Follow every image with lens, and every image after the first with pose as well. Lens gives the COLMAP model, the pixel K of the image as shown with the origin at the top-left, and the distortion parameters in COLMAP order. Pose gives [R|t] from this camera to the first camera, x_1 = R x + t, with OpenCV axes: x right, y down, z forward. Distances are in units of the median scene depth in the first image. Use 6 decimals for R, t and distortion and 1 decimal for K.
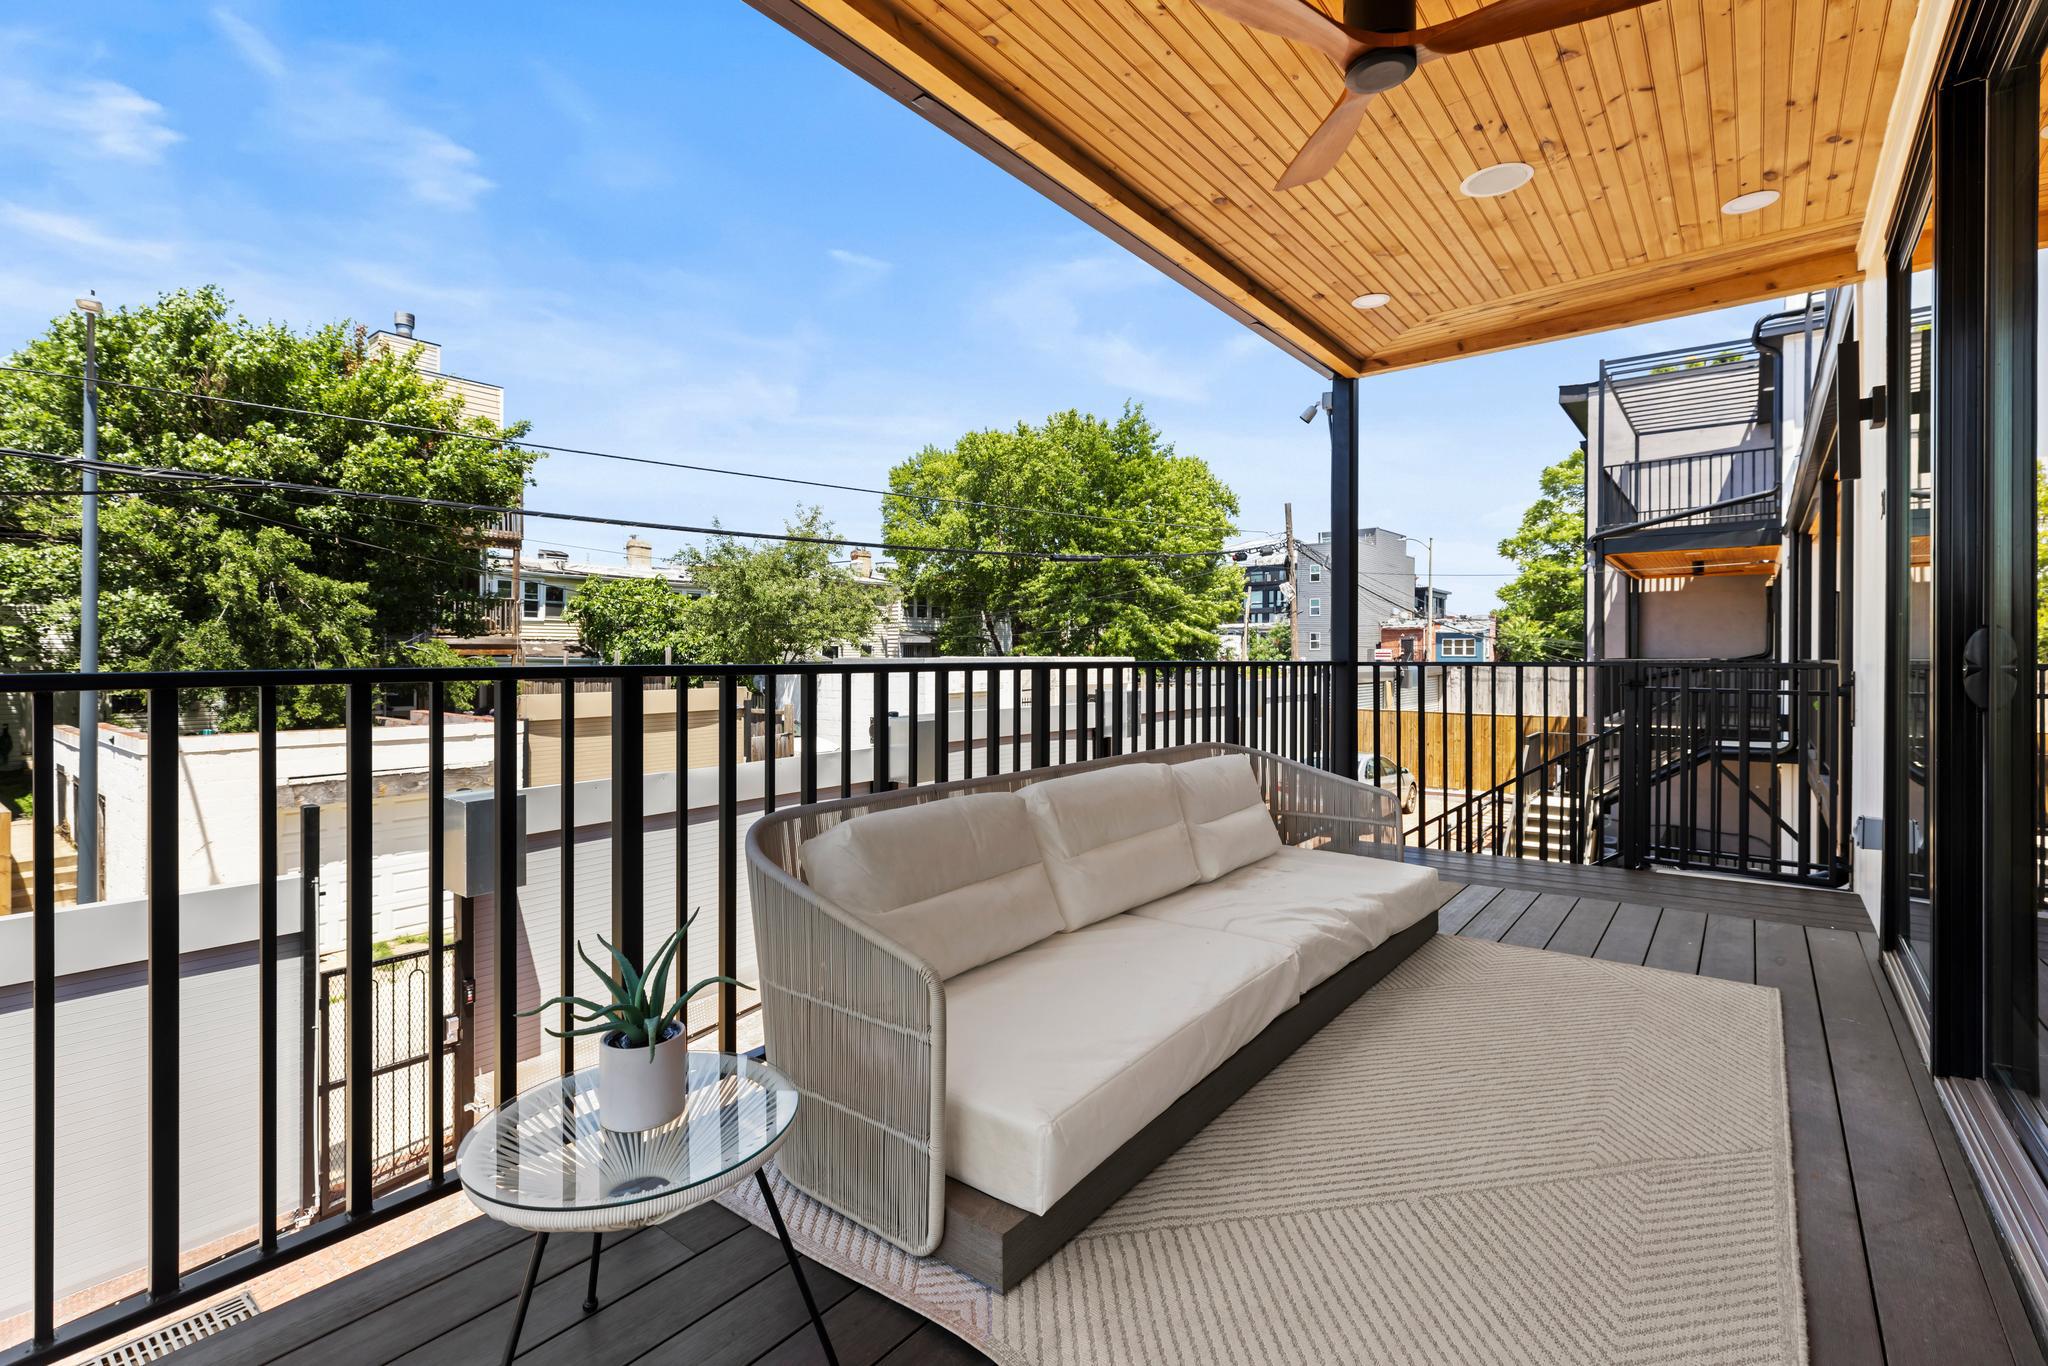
lens RADIAL K [[927.7, 0, 1021.6], [0, 927.7, 661.1], [0, 0, 1]] dist [0.002566, 0.000111]
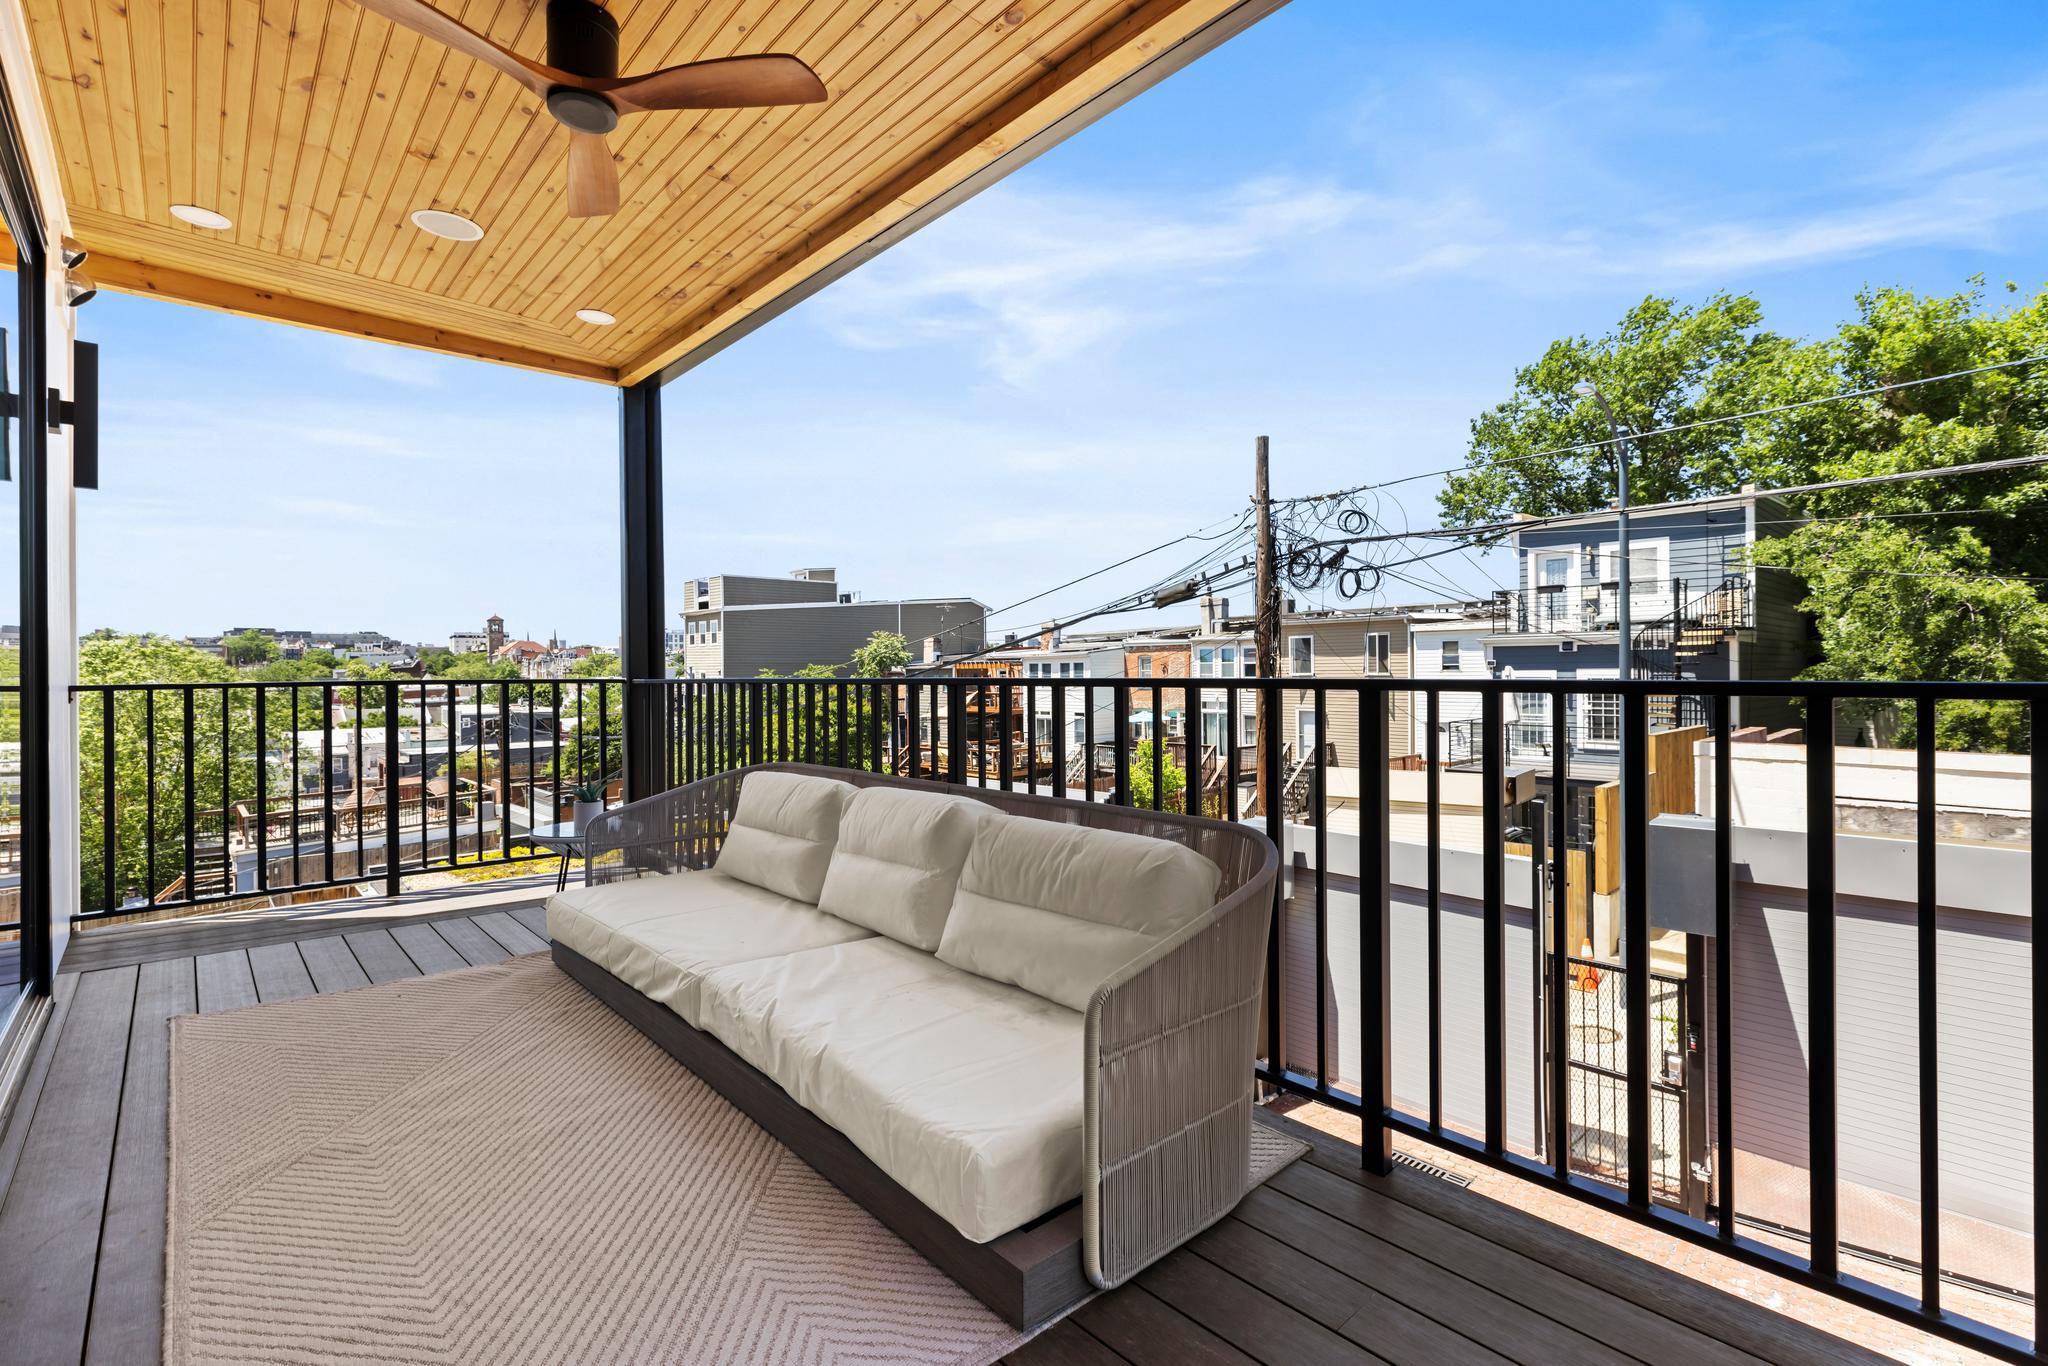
lens RADIAL K [[927.7, 0, 1019.3], [0, 927.7, 678.2], [0, 0, 1]] dist [0.002566, 0.000111]
pose [[-0.165610, 0.008976, -0.986150, 0.546112], [0.000400, 0.999959, 0.009034, -0.004206], [0.986191, 0.001102, -0.165607, 0.680476]]
